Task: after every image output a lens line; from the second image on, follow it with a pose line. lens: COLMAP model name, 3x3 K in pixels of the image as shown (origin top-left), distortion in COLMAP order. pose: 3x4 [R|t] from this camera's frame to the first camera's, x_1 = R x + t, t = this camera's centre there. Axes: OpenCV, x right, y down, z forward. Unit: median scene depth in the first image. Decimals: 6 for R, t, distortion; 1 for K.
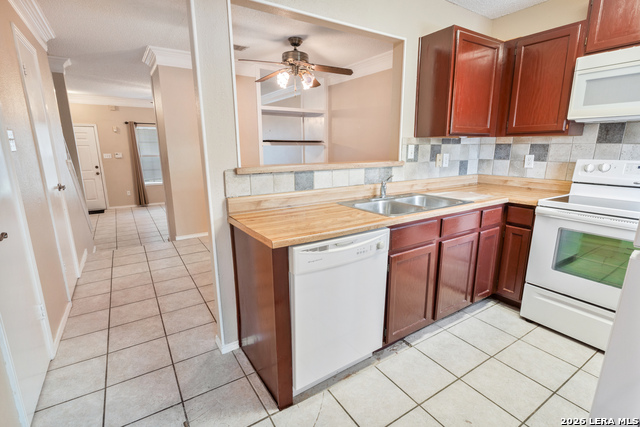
lens RADIAL K [[304.2, 0, 319.4], [0, 304.2, 214.3], [0, 0, 1]] dist [-0.001023, -0.002282]
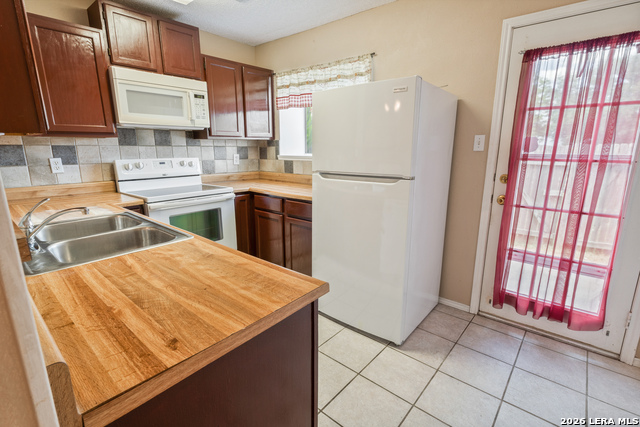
lens RADIAL K [[304.2, 0, 319.4], [0, 304.2, 214.7], [0, 0, 1]] dist [-0.001023, -0.002282]
pose [[-0.289008, -0.204334, 0.935266, -0.382574], [0.208611, 0.940036, 0.269839, -0.125144], [-0.934321, 0.273092, -0.229052, 0.561435]]
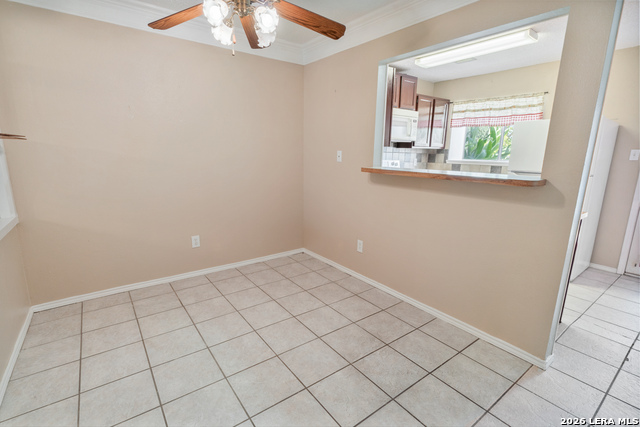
lens RADIAL K [[304.2, 0, 321.0], [0, 304.2, 213.8], [0, 0, 1]] dist [-0.001023, -0.002282]
pose [[-0.075733, -0.195860, 0.977703, -0.627764], [0.198212, 0.957994, 0.207266, -0.203093], [-0.977229, 0.209489, -0.033730, 0.923380]]
